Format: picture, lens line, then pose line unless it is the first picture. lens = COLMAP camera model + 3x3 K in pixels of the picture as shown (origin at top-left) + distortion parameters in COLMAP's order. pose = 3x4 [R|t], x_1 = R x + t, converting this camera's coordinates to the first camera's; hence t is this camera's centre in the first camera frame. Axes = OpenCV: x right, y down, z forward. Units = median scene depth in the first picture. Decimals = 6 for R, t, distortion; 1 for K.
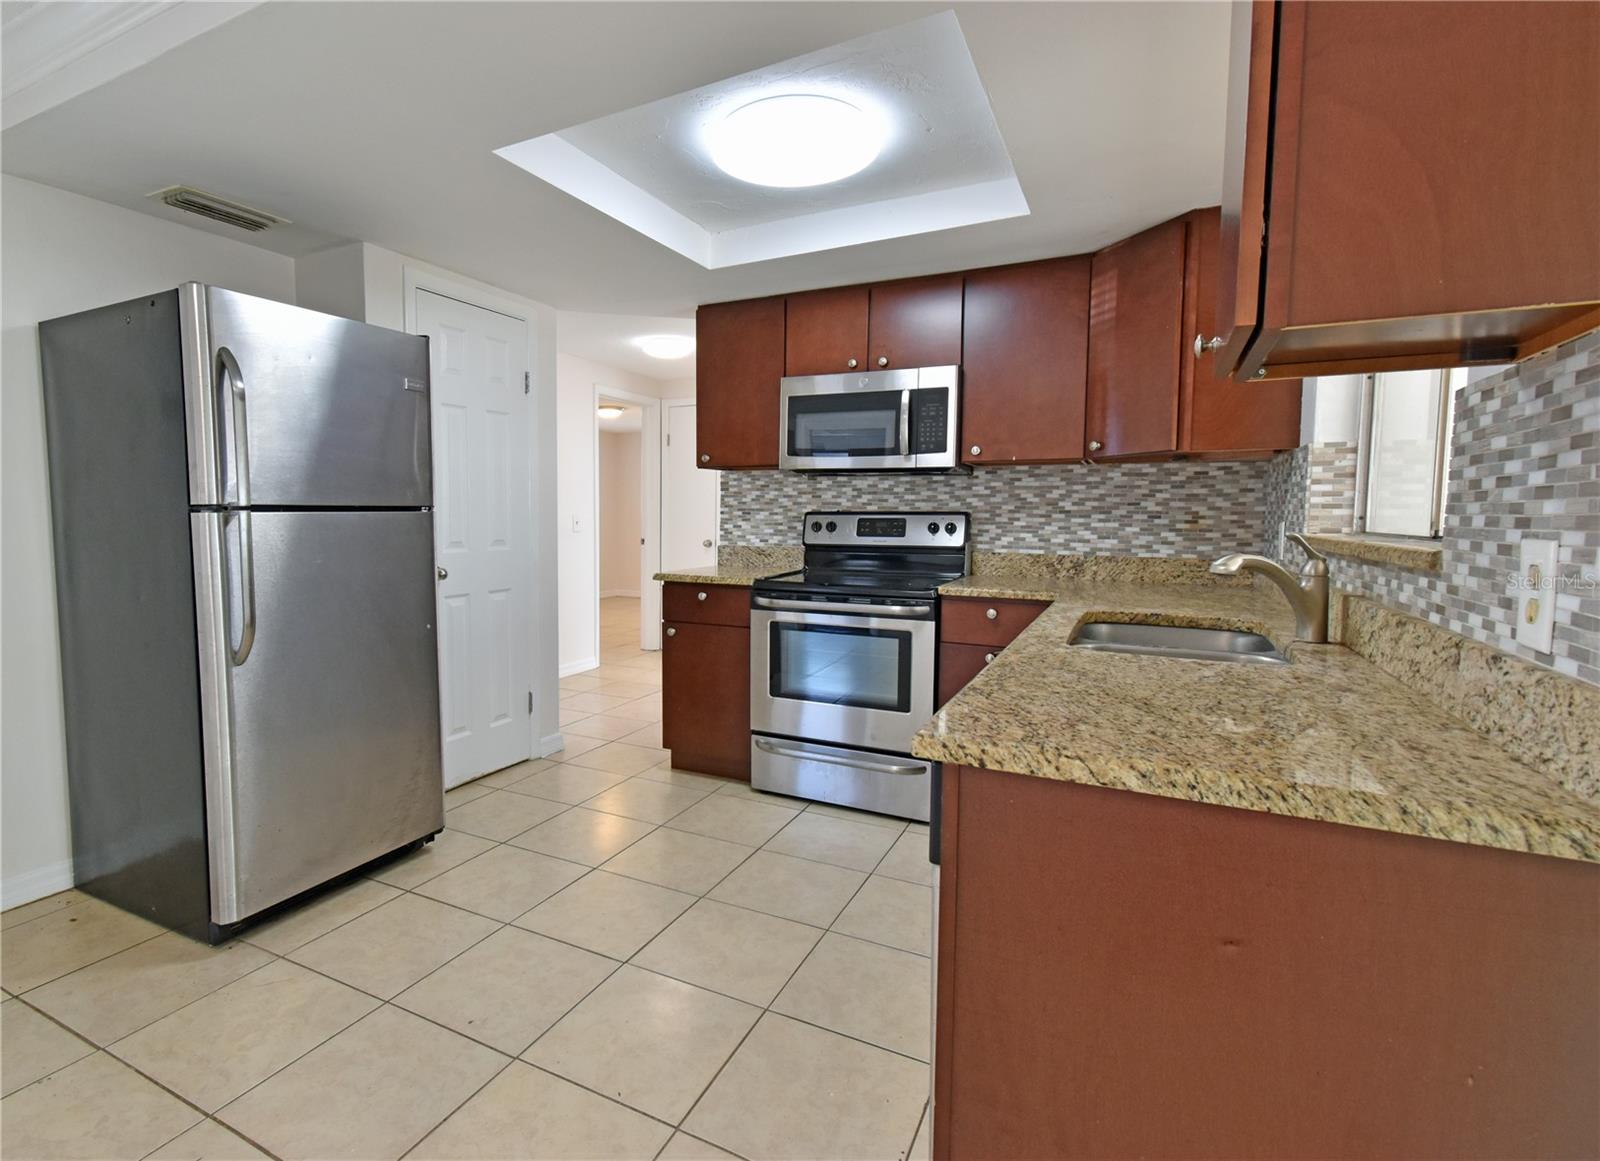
lens RADIAL K [[795.5, 0, 796.3], [0, 795.5, 573.6], [0, 0, 1]] dist [0.009135, -0.000563]
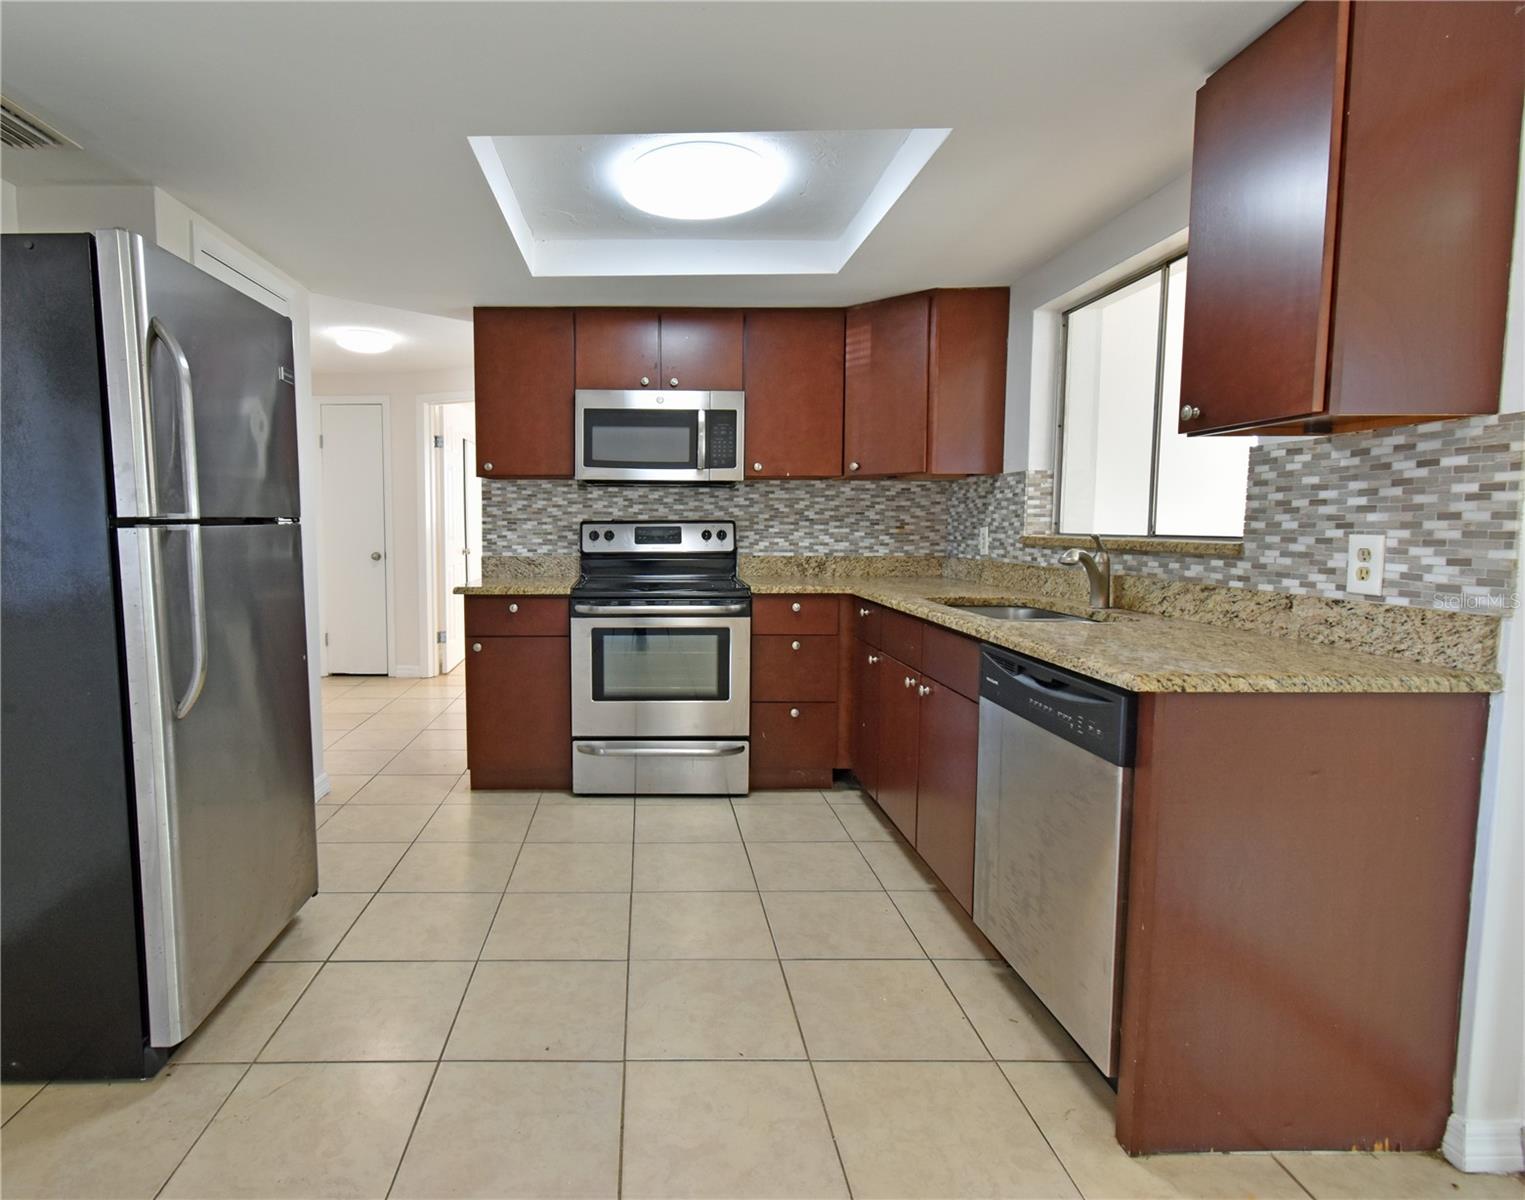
lens RADIAL K [[786.4, 0, 709.6], [0, 786.4, 589.7], [0, 0, 1]] dist [0.003937, 0.002330]
pose [[0.879713, -0.047085, 0.473168, -0.370297], [0.041709, 0.998891, 0.021855, -0.005426], [-0.473672, 0.000509, 0.880701, 0.034433]]
